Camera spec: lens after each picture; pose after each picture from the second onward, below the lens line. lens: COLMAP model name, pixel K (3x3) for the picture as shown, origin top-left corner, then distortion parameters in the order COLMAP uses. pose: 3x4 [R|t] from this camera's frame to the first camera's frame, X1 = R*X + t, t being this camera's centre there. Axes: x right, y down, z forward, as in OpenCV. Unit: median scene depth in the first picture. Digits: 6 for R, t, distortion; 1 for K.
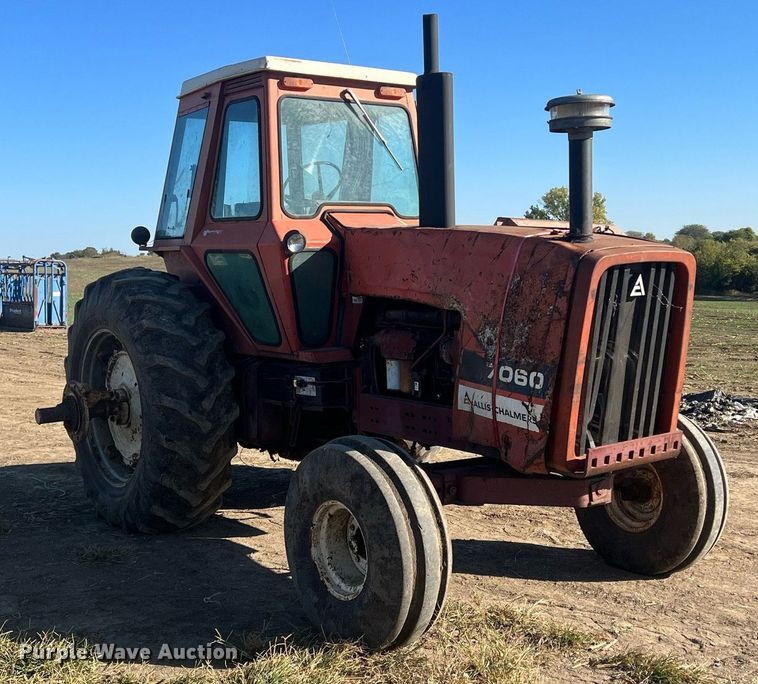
lens RADIAL K [[1046.6, 0, 379.0], [0, 1046.6, 342.0], [0, 0, 1]] dist [0.162720, 0.007341]
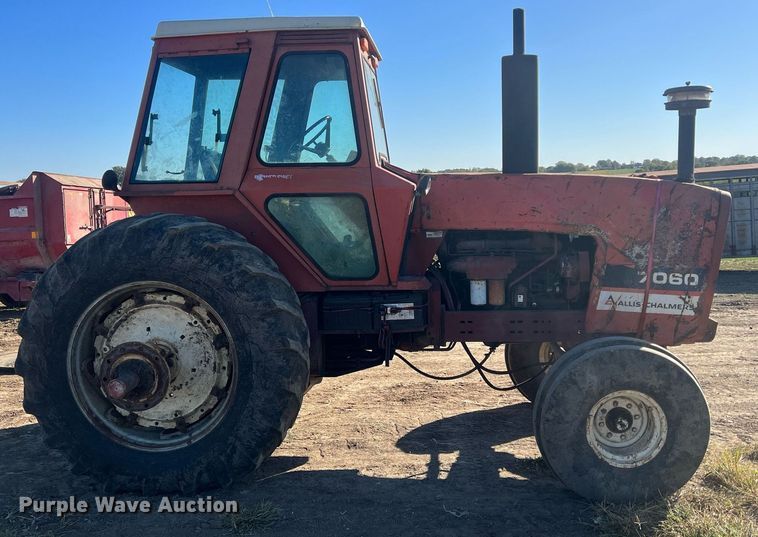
lens RADIAL K [[744.4, 0, 380.3], [0, 744.4, 253.5], [0, 0, 1]] dist [0.142340, -0.469540]
pose [[0.675617, -0.060392, 0.734775, -0.813458], [0.073747, 0.997177, 0.014150, -0.041055], [-0.733555, 0.044627, 0.678164, 0.558770]]
